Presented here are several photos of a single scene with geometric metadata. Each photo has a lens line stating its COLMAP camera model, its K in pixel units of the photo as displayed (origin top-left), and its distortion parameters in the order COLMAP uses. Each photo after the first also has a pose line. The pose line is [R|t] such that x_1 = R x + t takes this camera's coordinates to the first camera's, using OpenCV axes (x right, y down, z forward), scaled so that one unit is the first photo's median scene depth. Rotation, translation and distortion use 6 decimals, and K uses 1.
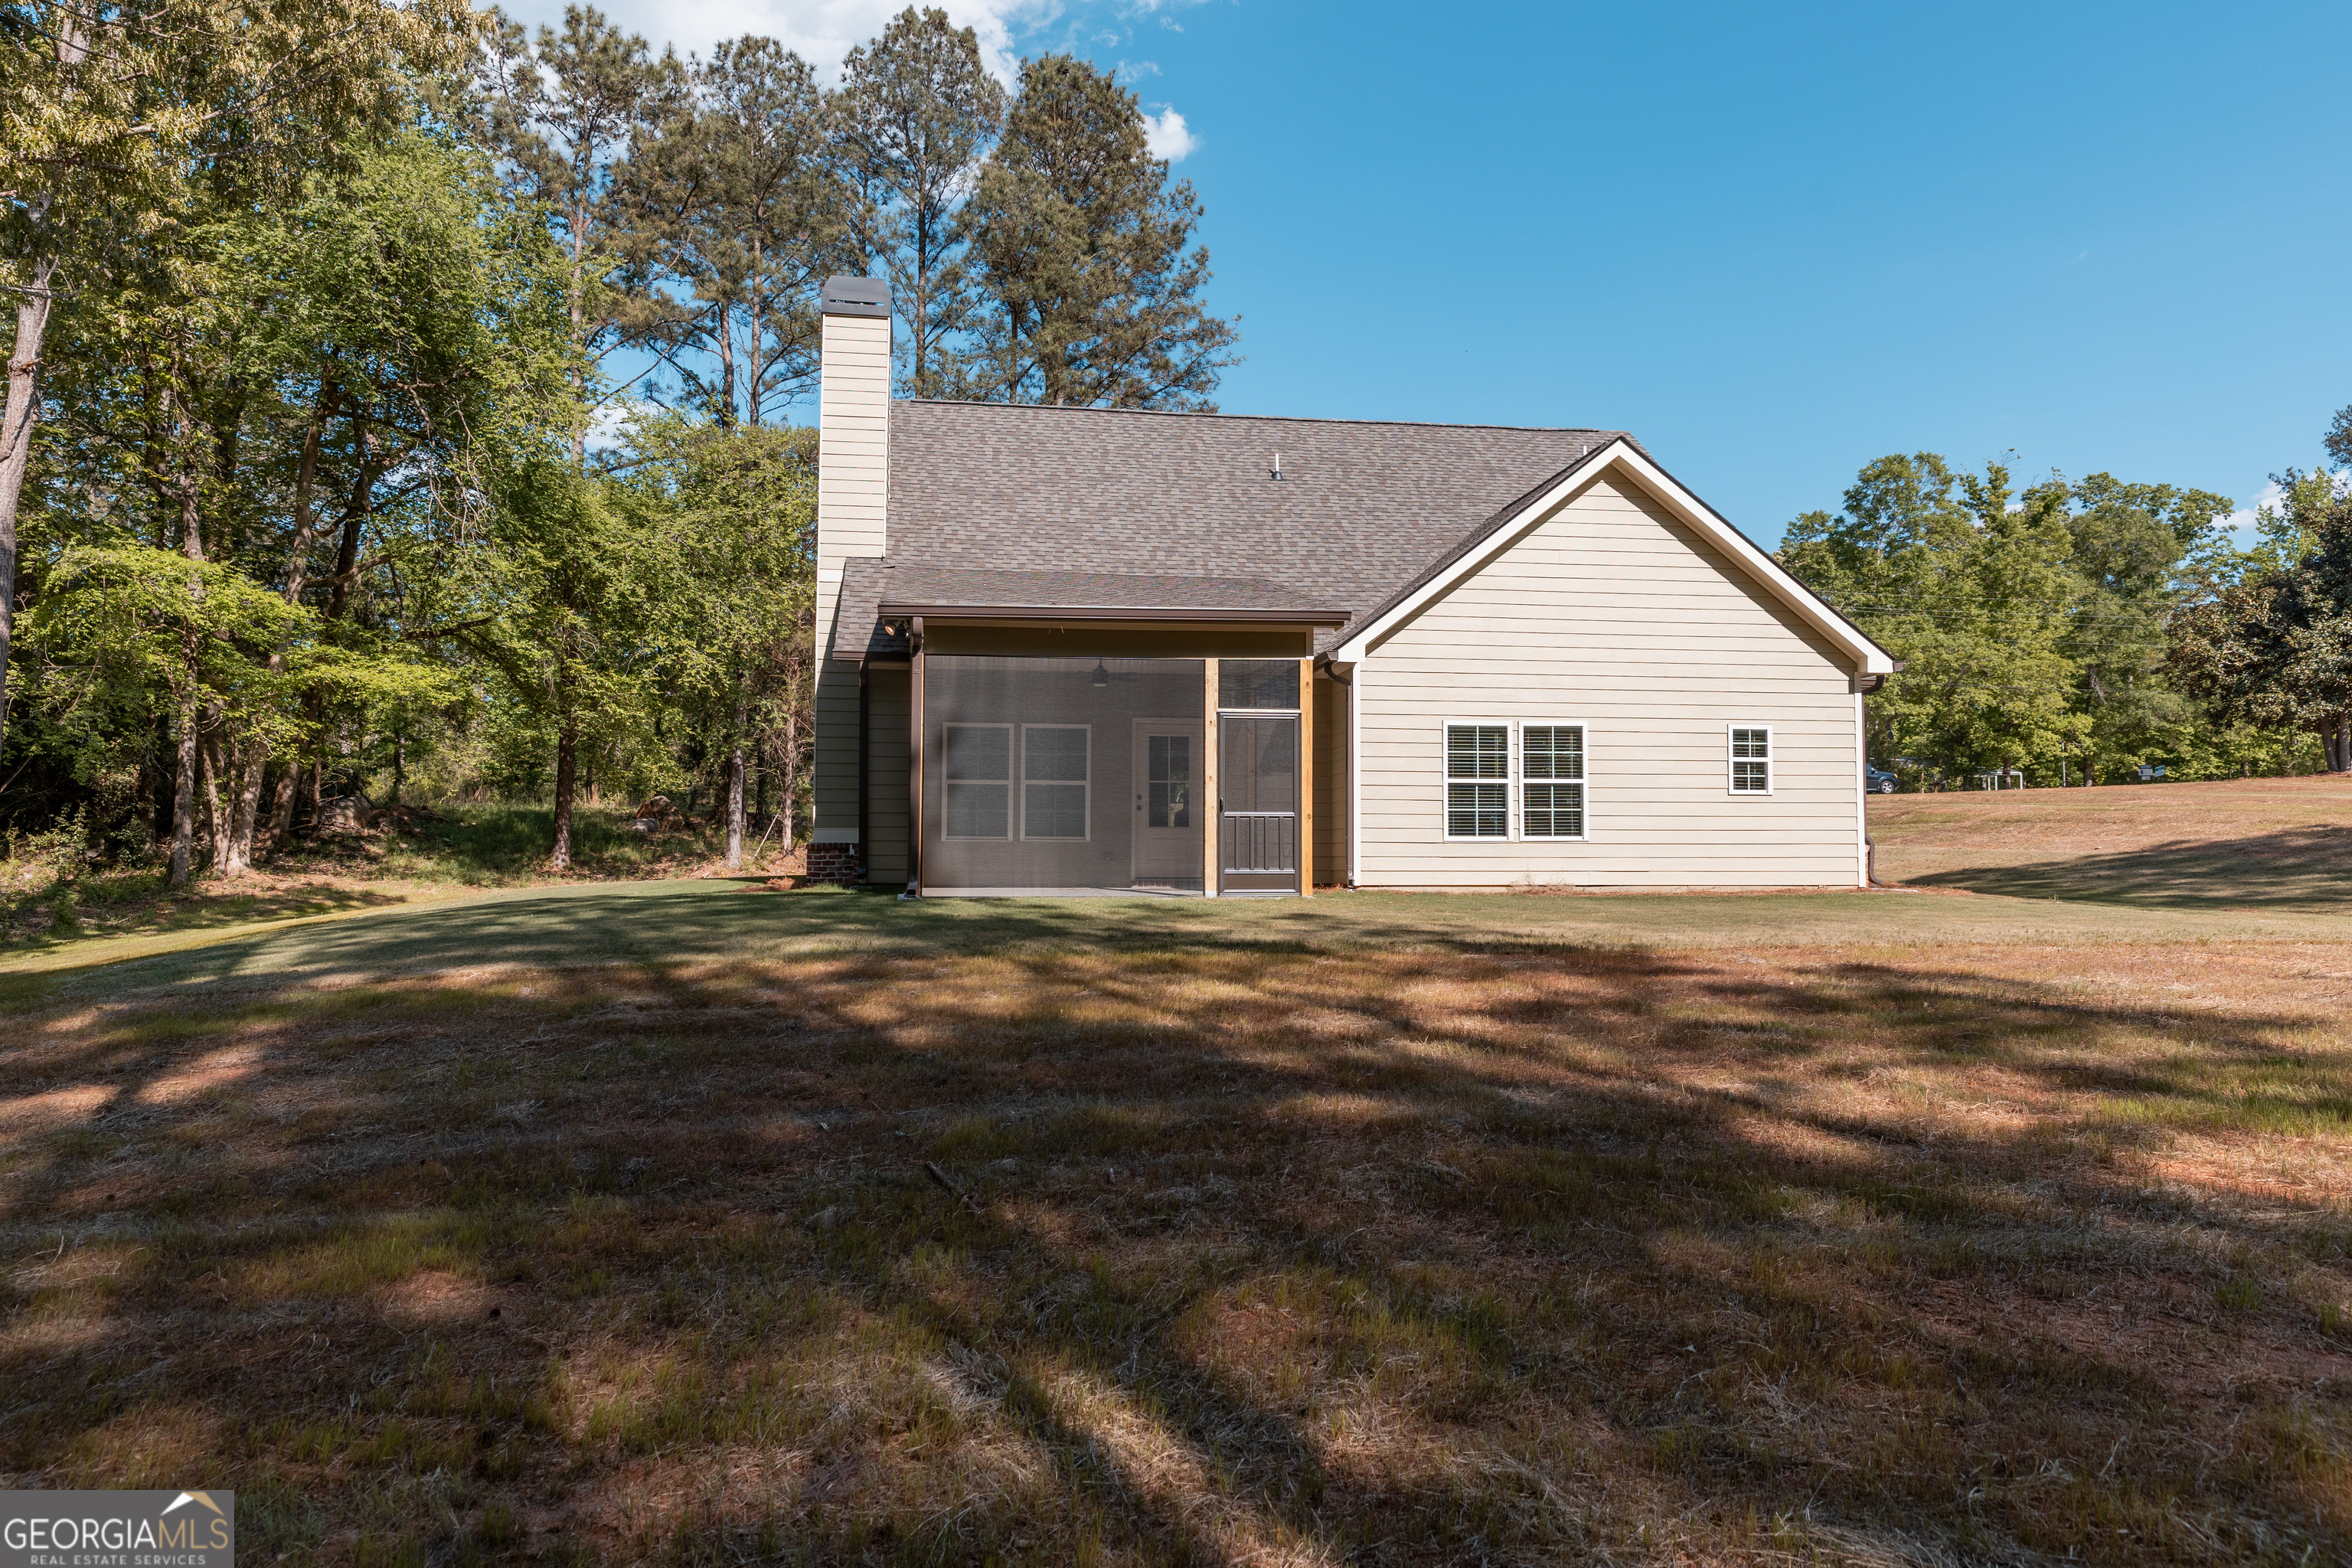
lens RADIAL K [[1557.9, 0, 1170.9], [0, 1557.9, 787.3], [0, 0, 1]] dist [0.011205, -0.002691]
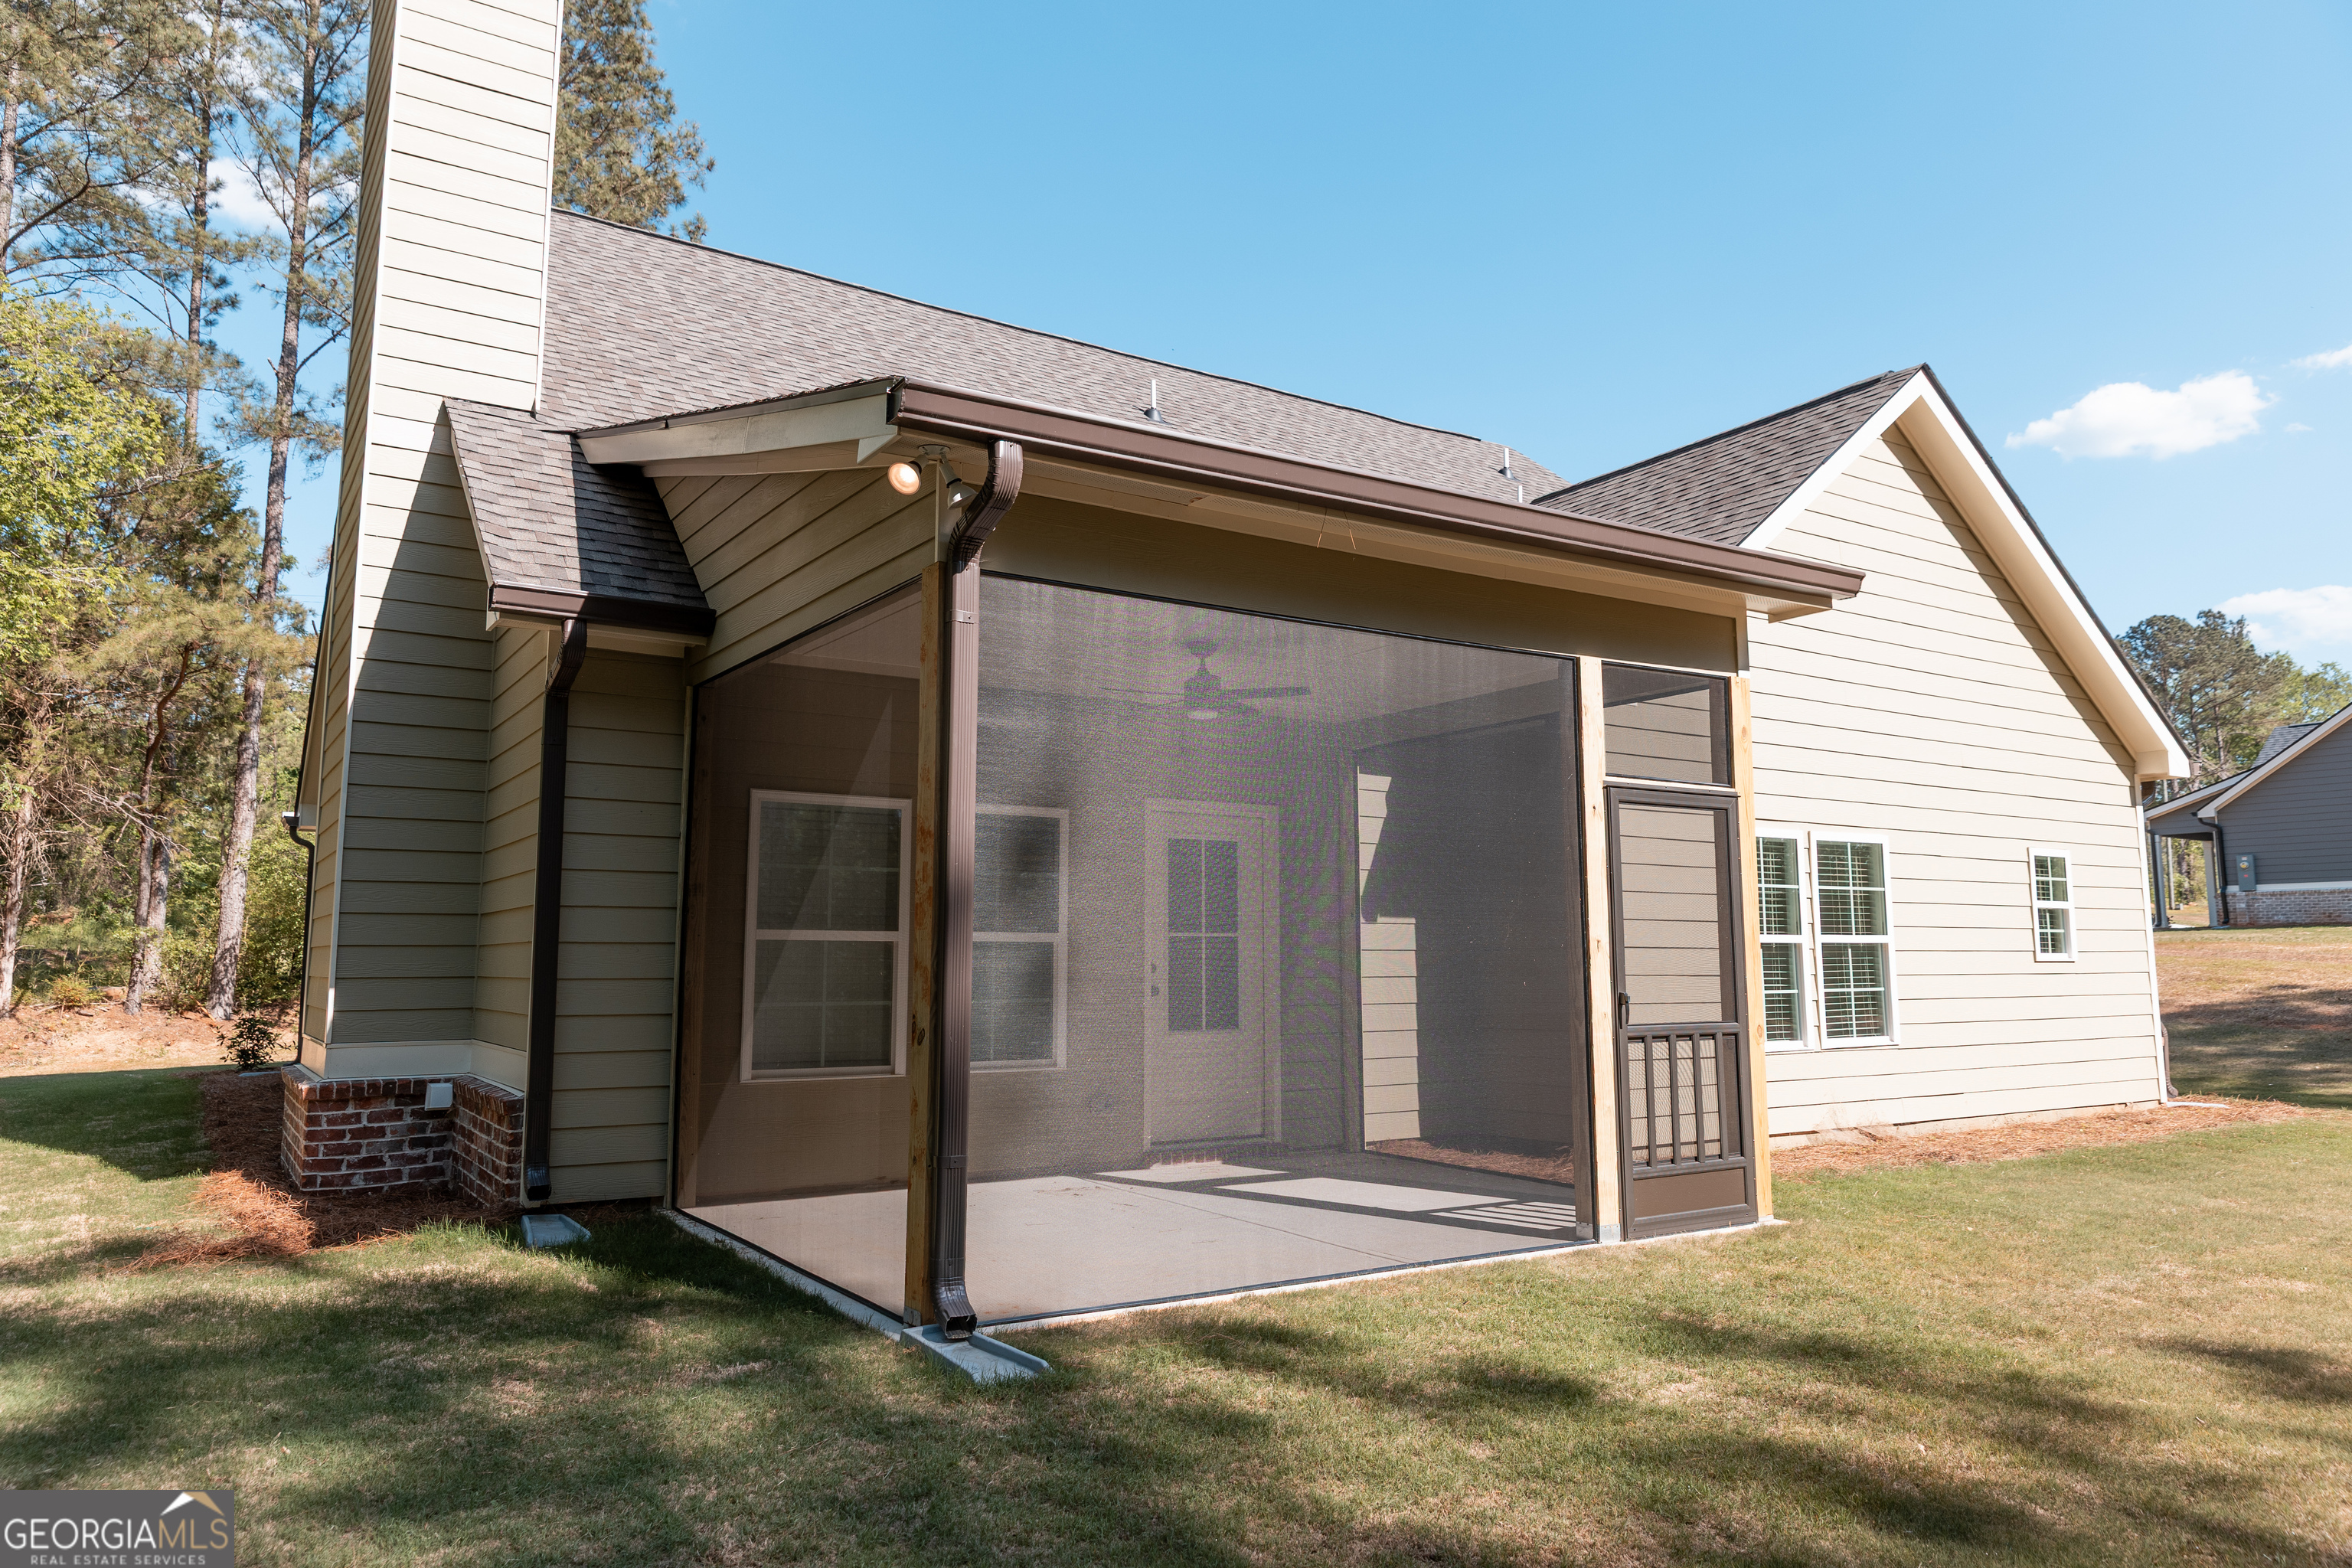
lens RADIAL K [[1557.9, 0, 1183.6], [0, 1557.9, 781.3], [0, 0, 1]] dist [0.011205, -0.002691]
pose [[0.904701, 0.045006, 0.423662, -0.219021], [-0.011557, 0.996631, -0.081195, -0.012275], [-0.425889, 0.068561, 0.902174, 0.585350]]
